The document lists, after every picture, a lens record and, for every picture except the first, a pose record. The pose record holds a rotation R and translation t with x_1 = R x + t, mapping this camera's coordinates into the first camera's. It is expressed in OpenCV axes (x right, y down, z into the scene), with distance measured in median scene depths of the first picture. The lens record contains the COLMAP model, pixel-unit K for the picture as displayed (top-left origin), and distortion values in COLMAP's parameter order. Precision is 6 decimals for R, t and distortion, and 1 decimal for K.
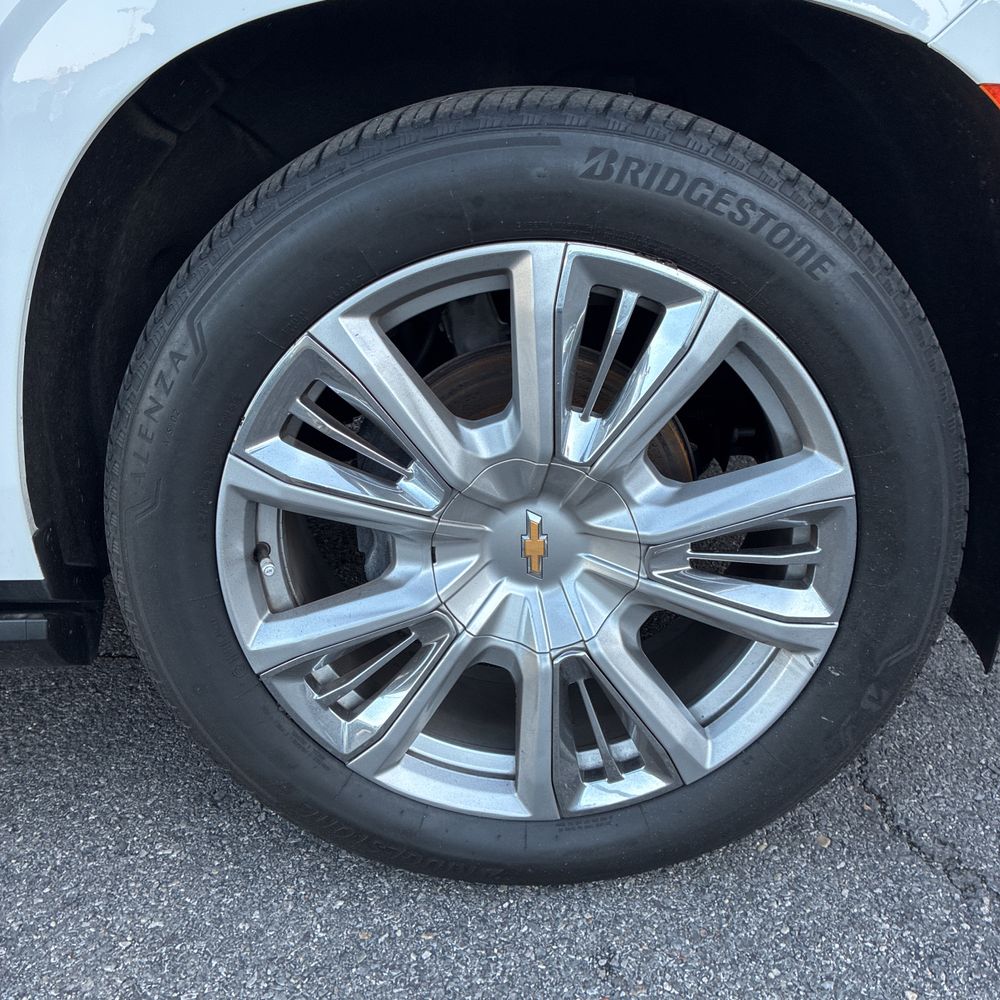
lens RADIAL K [[1001.2, 0, 492.4], [0, 1001.2, 485.3], [0, 0, 1]] dist [0.024394, -0.007297]
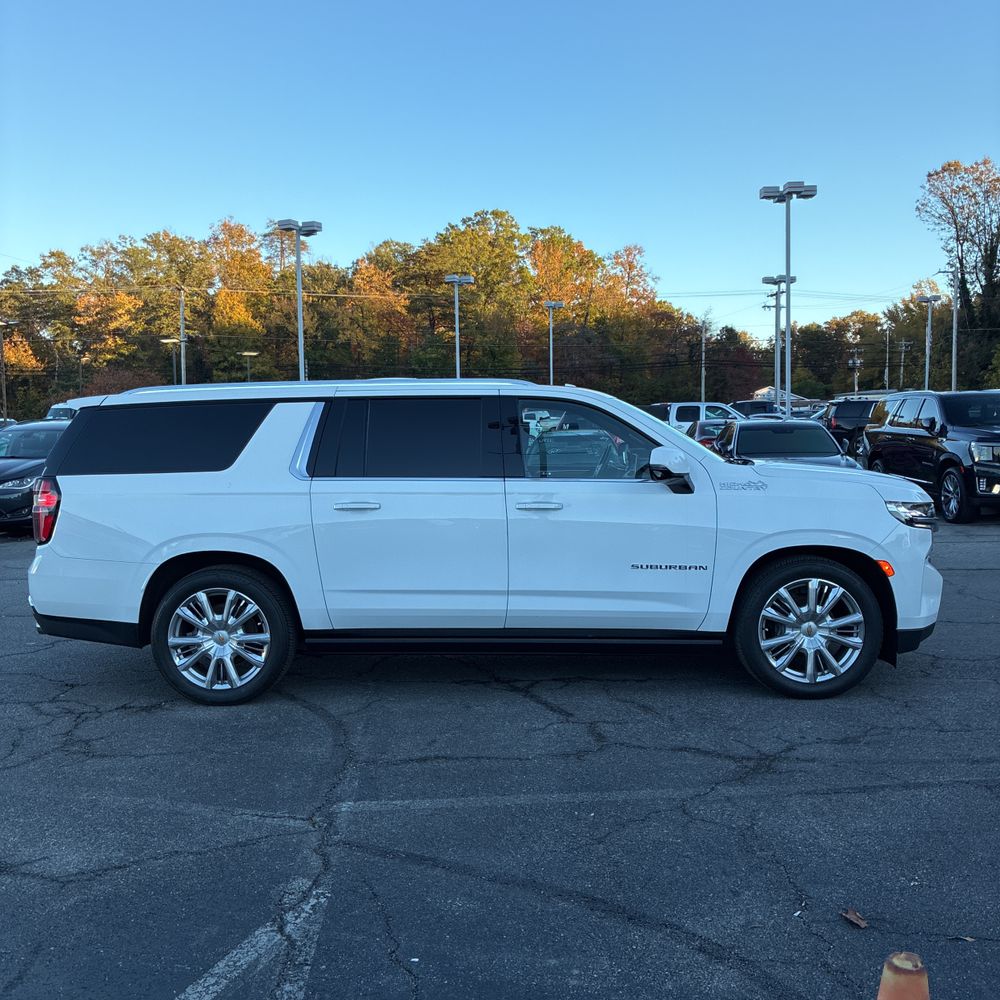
lens RADIAL K [[1001.2, 0, 492.4], [0, 1001.2, 485.3], [0, 0, 1]] dist [0.024394, -0.007297]
pose [[0.998888, 0.033611, -0.033067, -1.668598], [-0.043144, 0.934452, -0.353466, 1.448752], [0.019019, 0.354499, 0.934863, -4.892910]]
